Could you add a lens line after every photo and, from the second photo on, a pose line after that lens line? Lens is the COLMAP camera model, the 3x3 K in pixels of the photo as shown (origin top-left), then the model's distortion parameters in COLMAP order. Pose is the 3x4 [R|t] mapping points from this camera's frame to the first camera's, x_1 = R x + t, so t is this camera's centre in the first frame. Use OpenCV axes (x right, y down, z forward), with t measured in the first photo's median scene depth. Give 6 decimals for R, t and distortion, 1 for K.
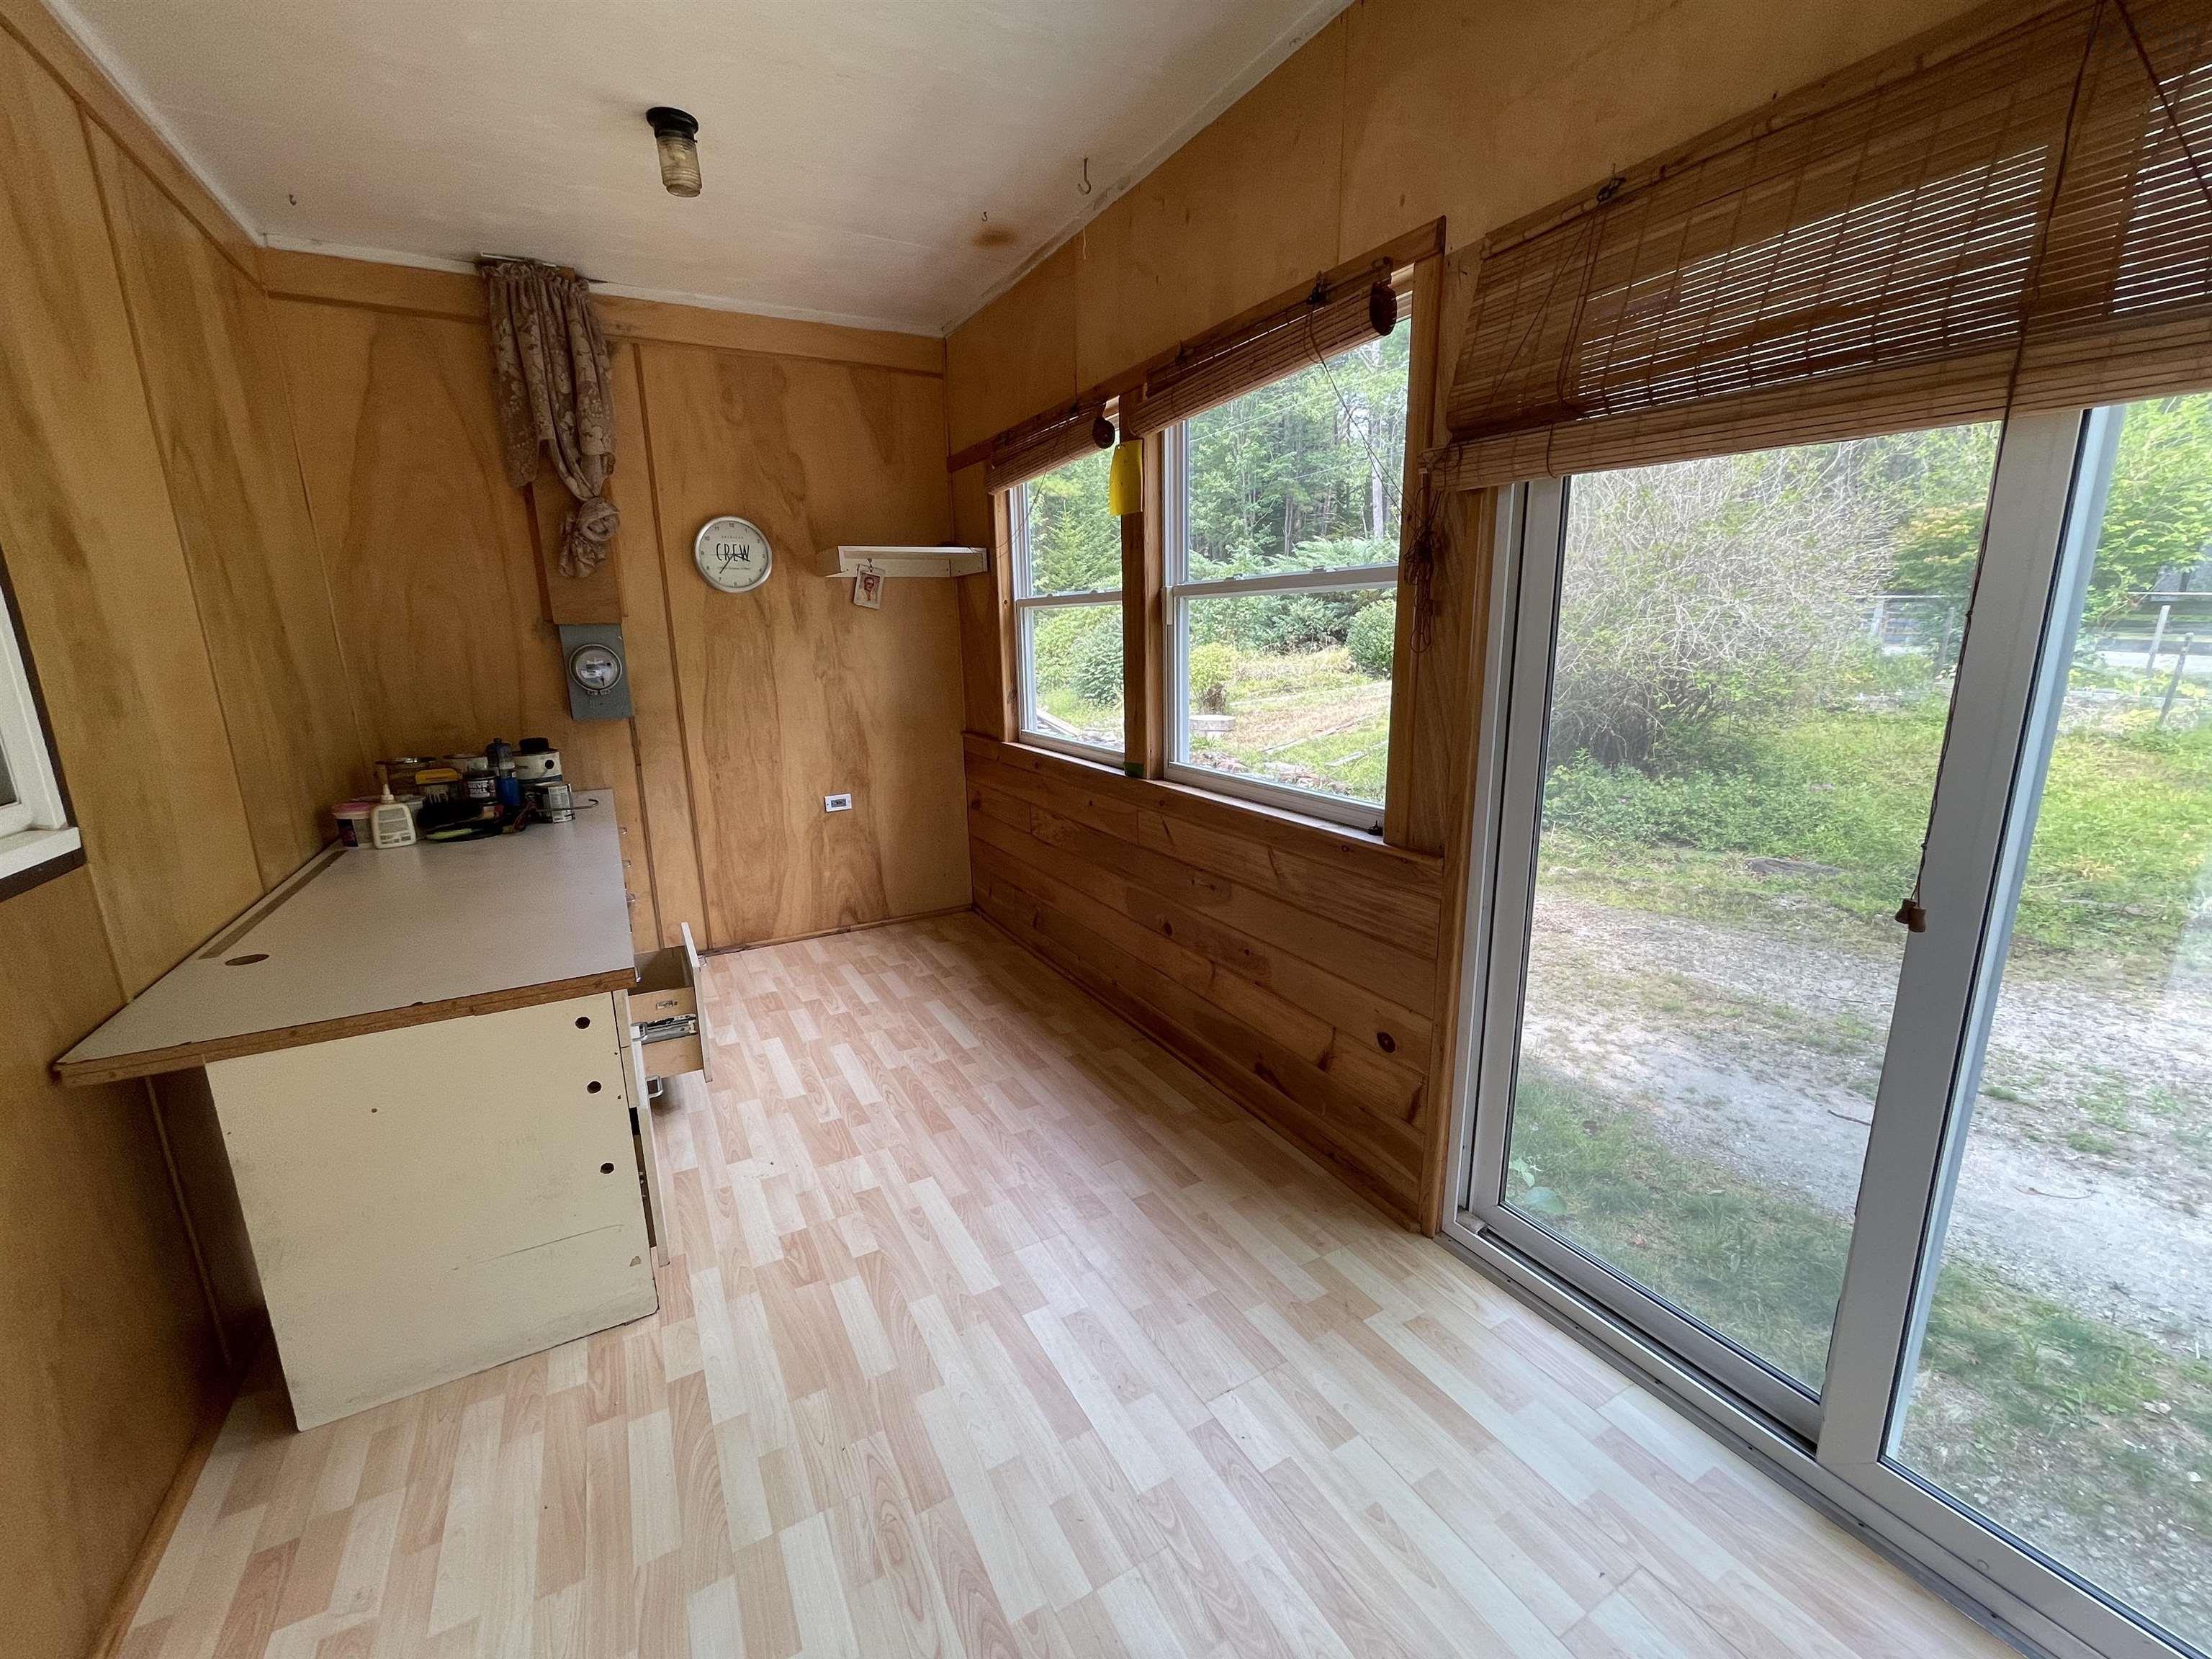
lens RADIAL K [[893.3, 0, 1102.4], [0, 893.3, 831.7], [0, 0, 1]] dist [-0.001362, -0.000089]
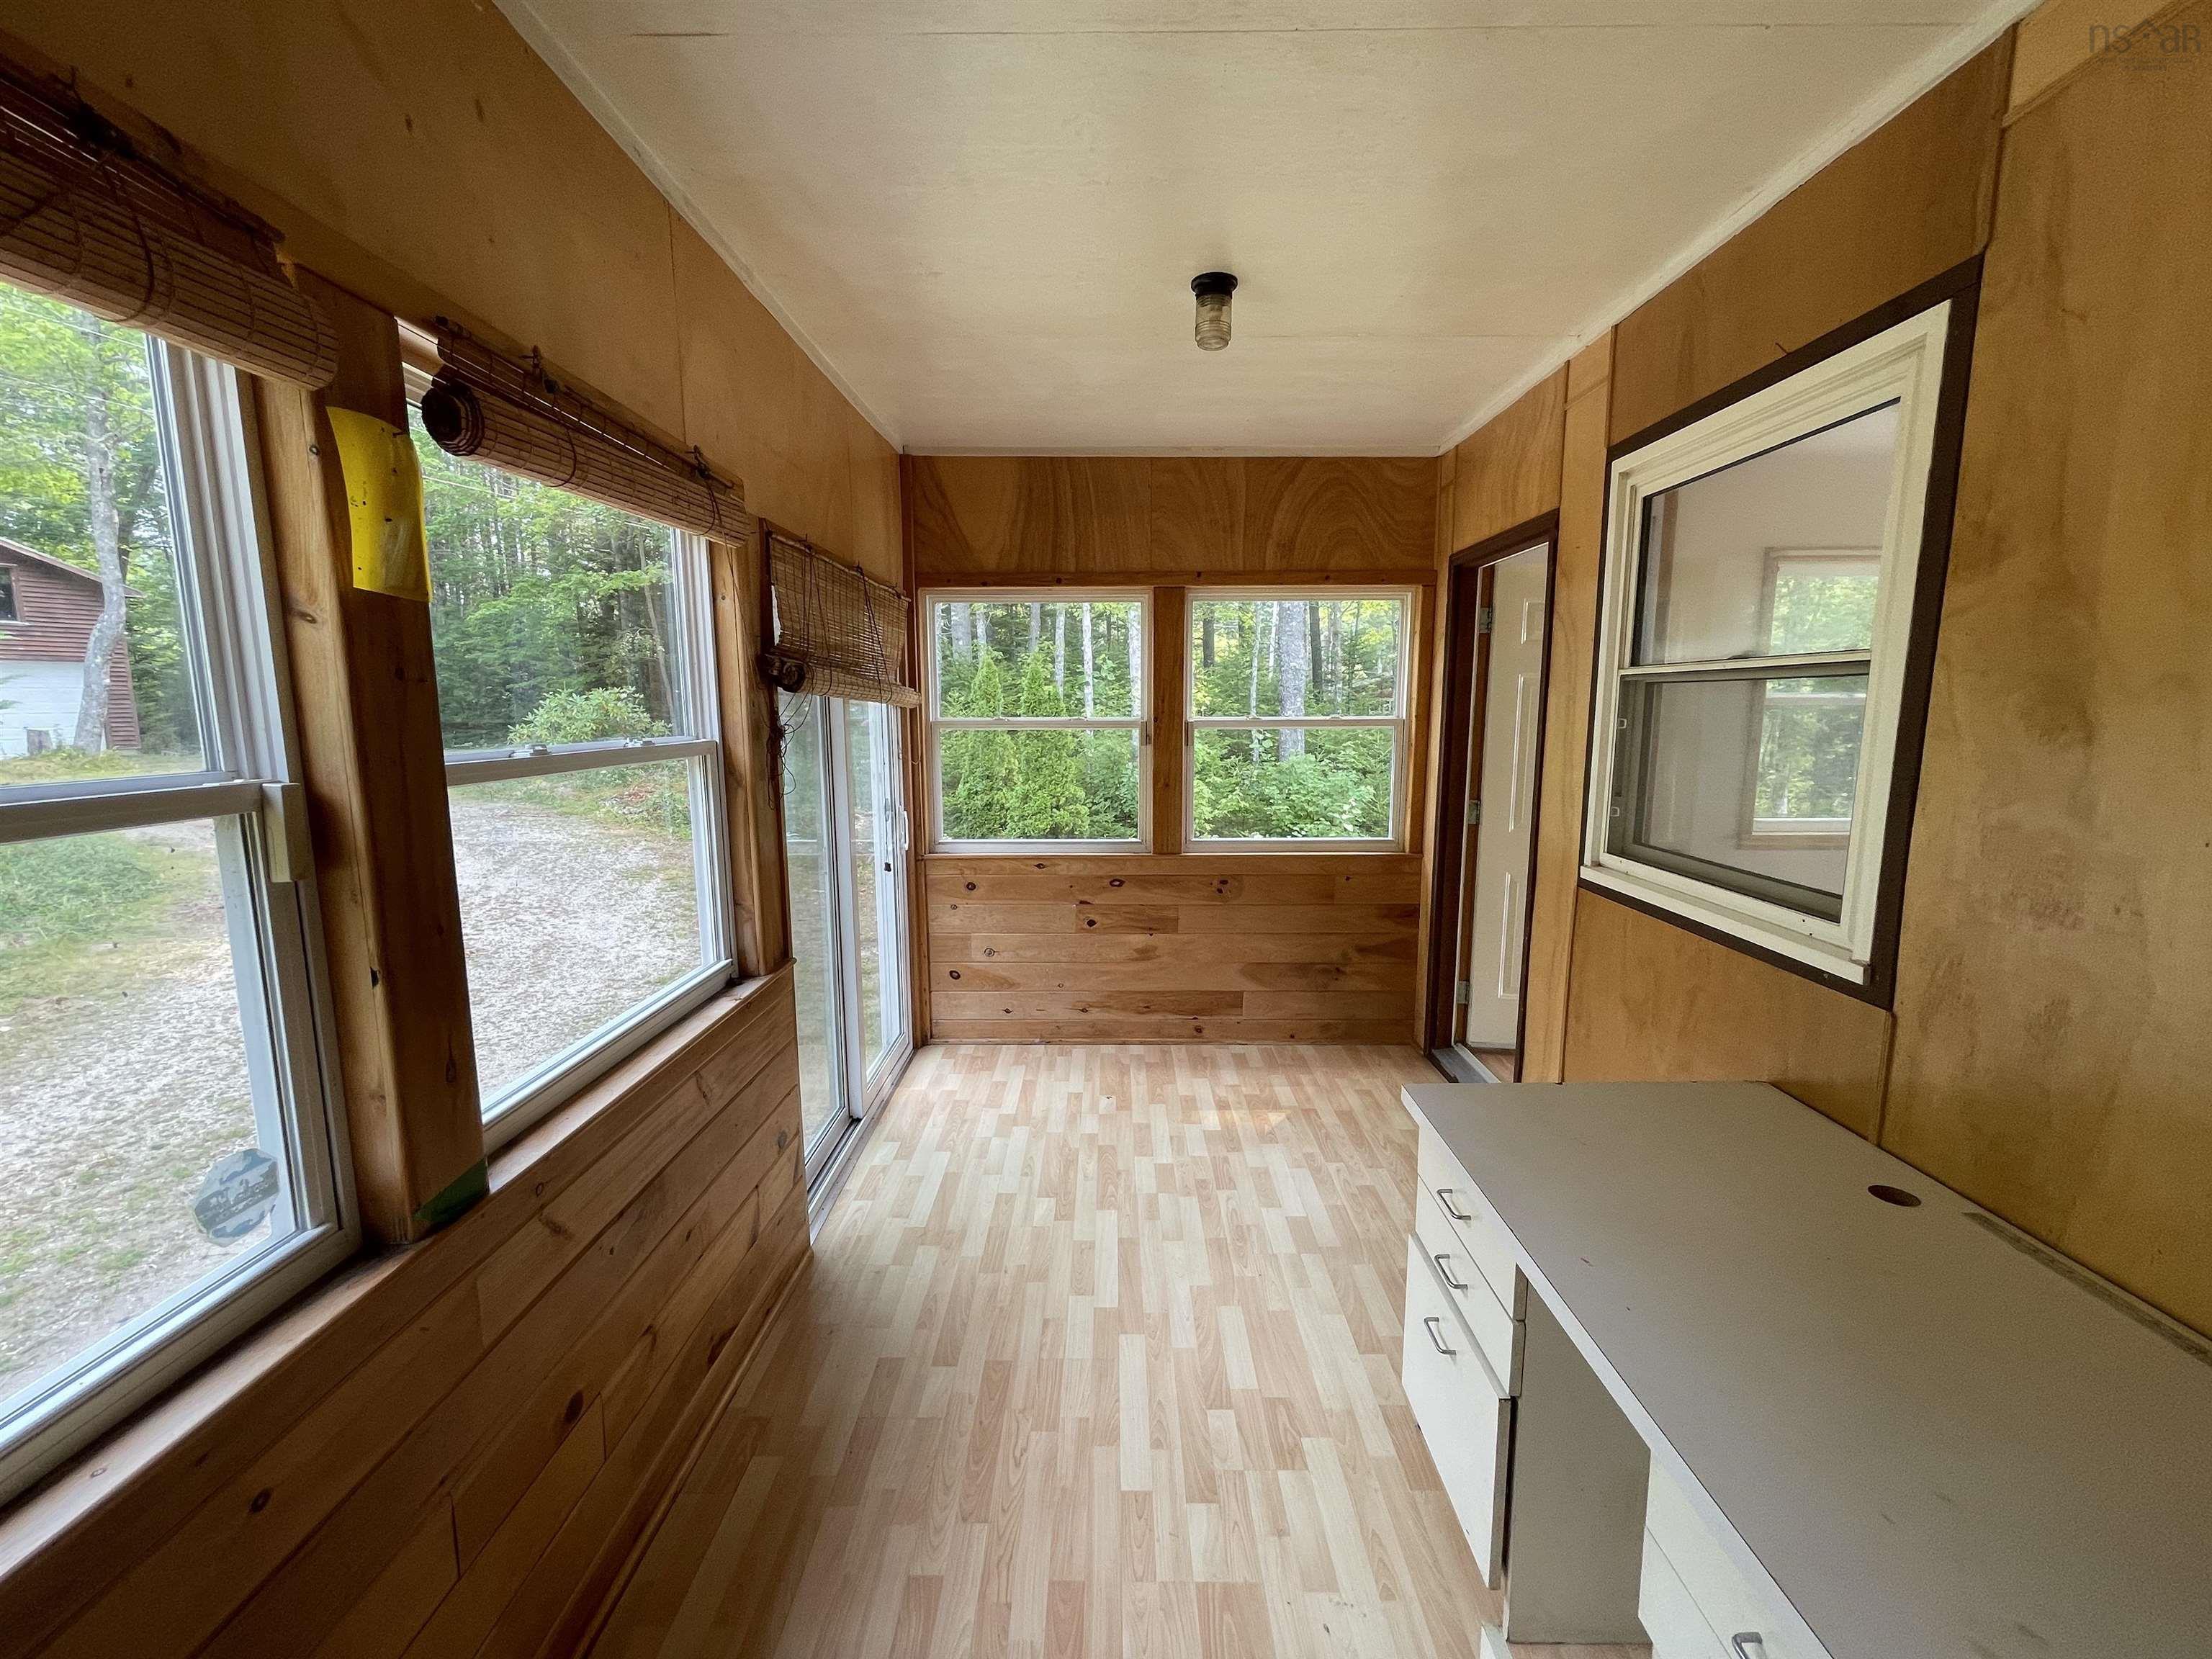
lens RADIAL K [[893.3, 0, 1102.4], [0, 893.3, 831.7], [0, 0, 1]] dist [-0.001362, -0.000089]
pose [[-0.866023, -0.047026, 0.497787, -0.659625], [0.132664, 0.938274, 0.319440, -0.500940], [-0.482083, 0.342681, -0.806328, 1.765421]]
